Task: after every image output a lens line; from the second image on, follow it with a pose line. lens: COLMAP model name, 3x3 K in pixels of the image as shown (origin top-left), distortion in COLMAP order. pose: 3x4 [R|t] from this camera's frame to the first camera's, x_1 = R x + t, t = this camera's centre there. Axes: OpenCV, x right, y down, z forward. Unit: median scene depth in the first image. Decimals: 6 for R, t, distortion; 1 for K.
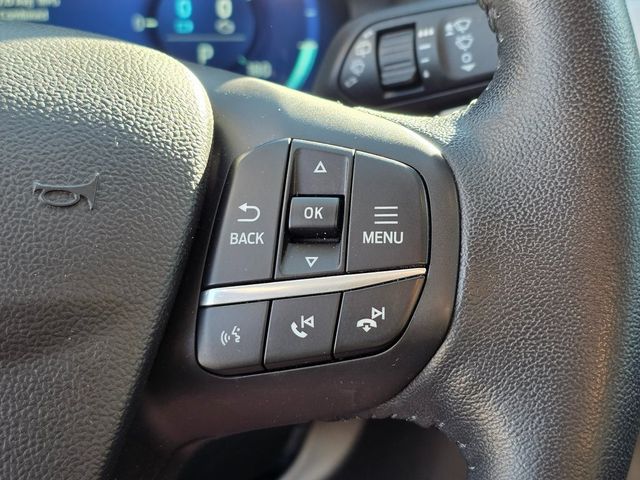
lens RADIAL K [[1020.7, 0, 320.0], [0, 1020.7, 240.0], [0, 0, 1]] dist [0.275132, -1.297723]
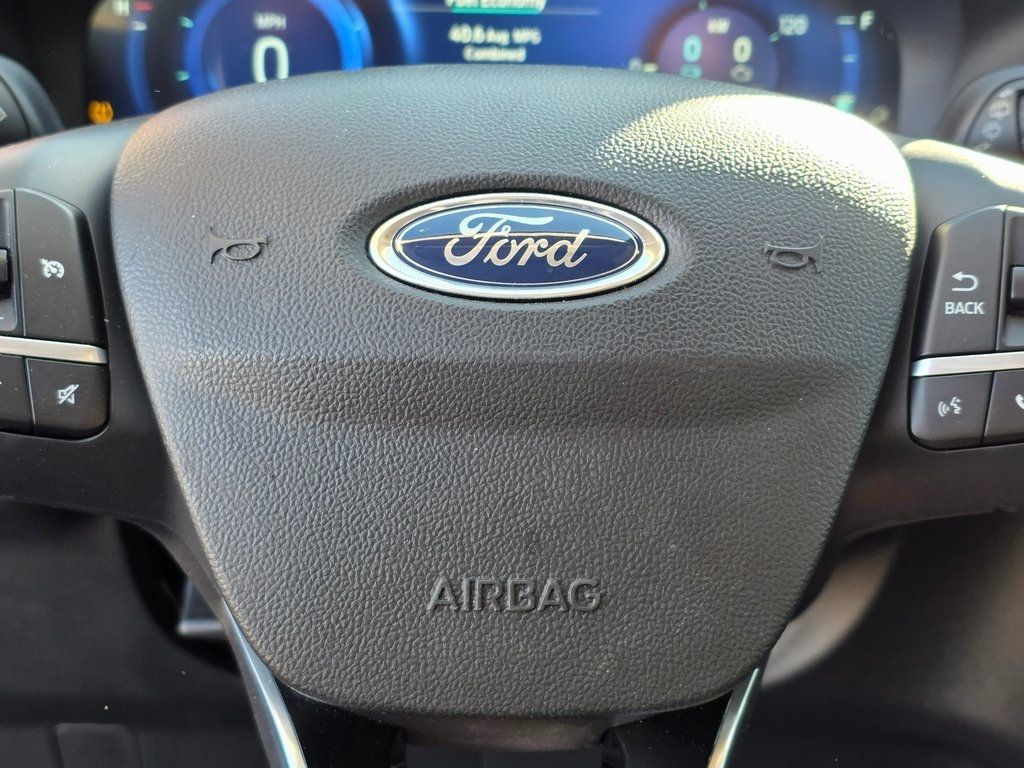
lens RADIAL K [[1633.1, 0, 512.0], [0, 1633.1, 384.0], [0, 0, 1]] dist [0.275132, -1.297723]
pose [[0.998770, 0.033765, -0.036302, -0.442067], [-0.033954, 0.999413, -0.004603, 0.092464], [0.036126, 0.005830, 0.999330, -0.579118]]
